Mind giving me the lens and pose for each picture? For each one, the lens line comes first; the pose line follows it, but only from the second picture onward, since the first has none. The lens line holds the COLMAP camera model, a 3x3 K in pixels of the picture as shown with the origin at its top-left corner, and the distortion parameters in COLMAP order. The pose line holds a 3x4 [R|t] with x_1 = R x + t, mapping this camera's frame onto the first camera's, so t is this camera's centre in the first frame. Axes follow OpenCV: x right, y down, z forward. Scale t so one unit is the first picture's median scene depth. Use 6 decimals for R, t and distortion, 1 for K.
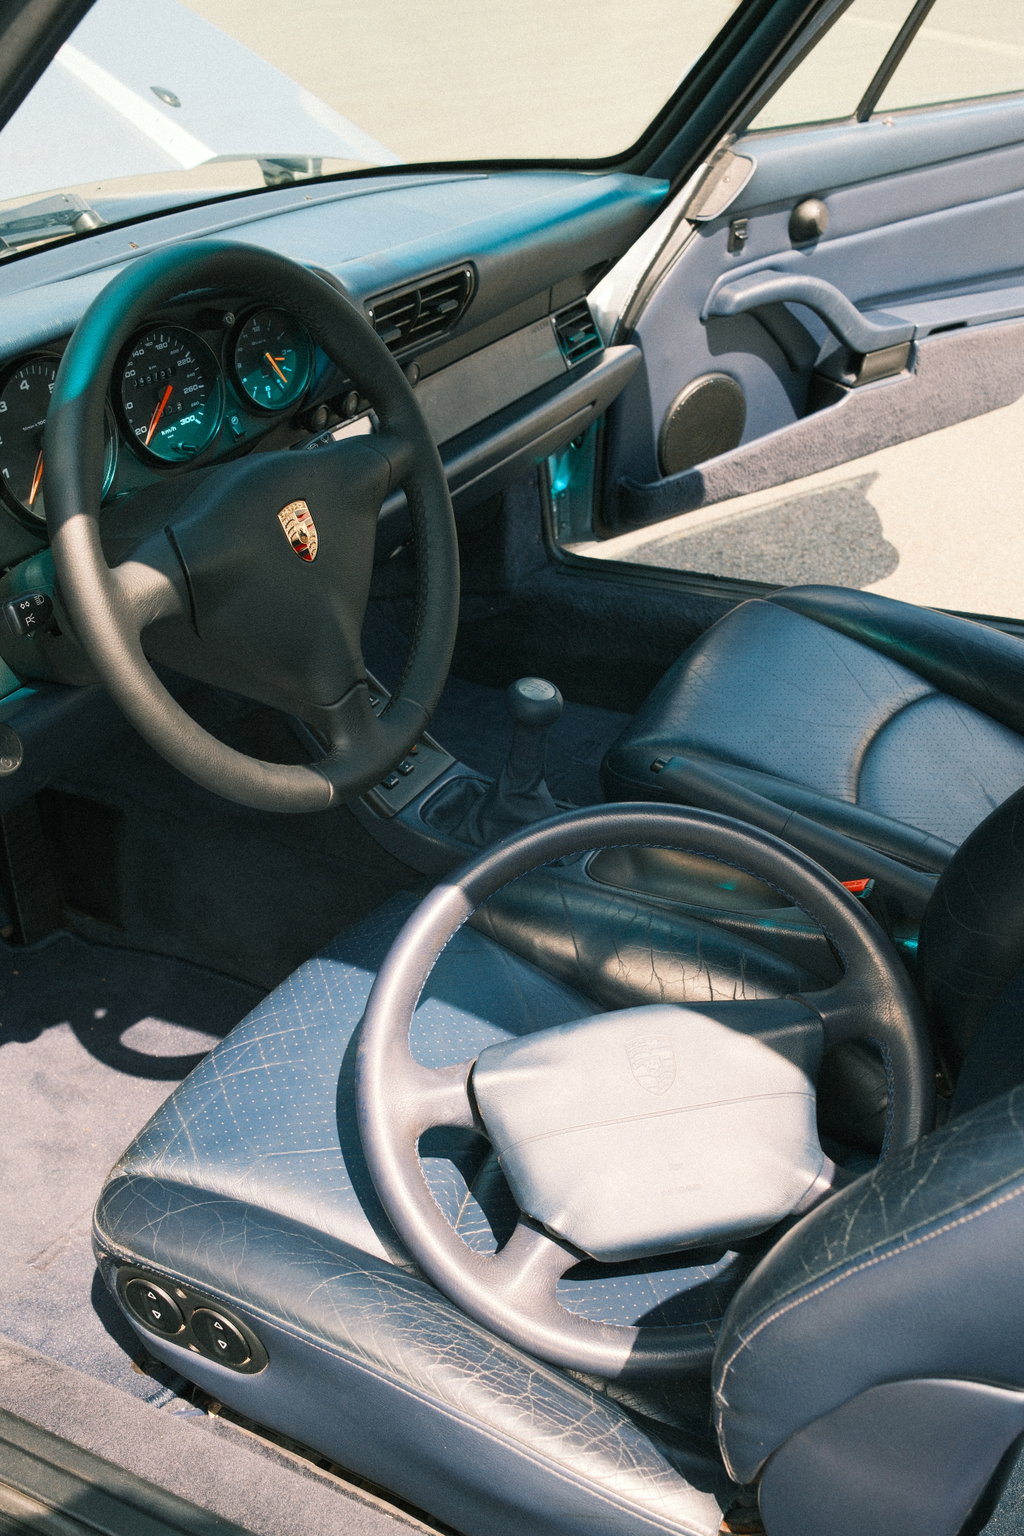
lens RADIAL K [[1598.6, 0, 532.1], [0, 1598.6, 768.9], [0, 0, 1]] dist [-0.029324, 0.131801]
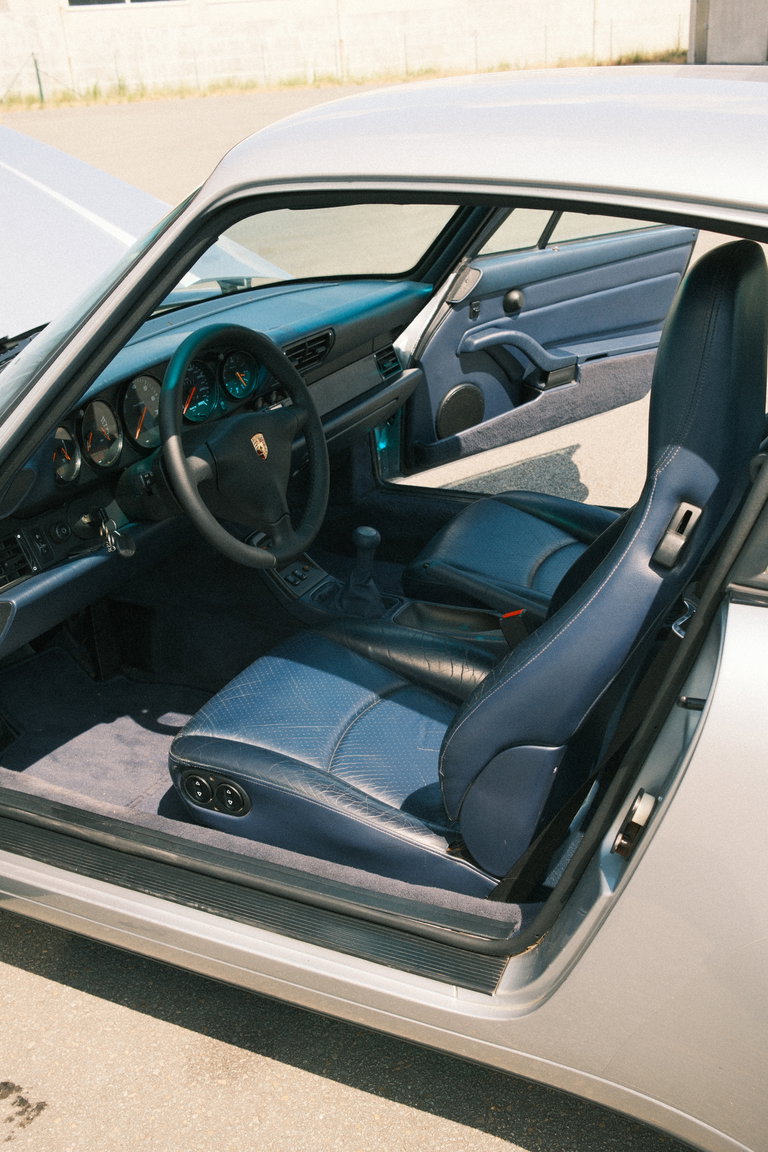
lens RADIAL K [[1198.9, 0, 399.1], [0, 1198.9, 576.7], [0, 0, 1]] dist [-0.029324, 0.131801]
pose [[0.999633, -0.019551, 0.018749, 0.010078], [0.021232, 0.995335, -0.094117, 0.113830], [-0.016822, 0.094481, 0.995385, -0.389891]]
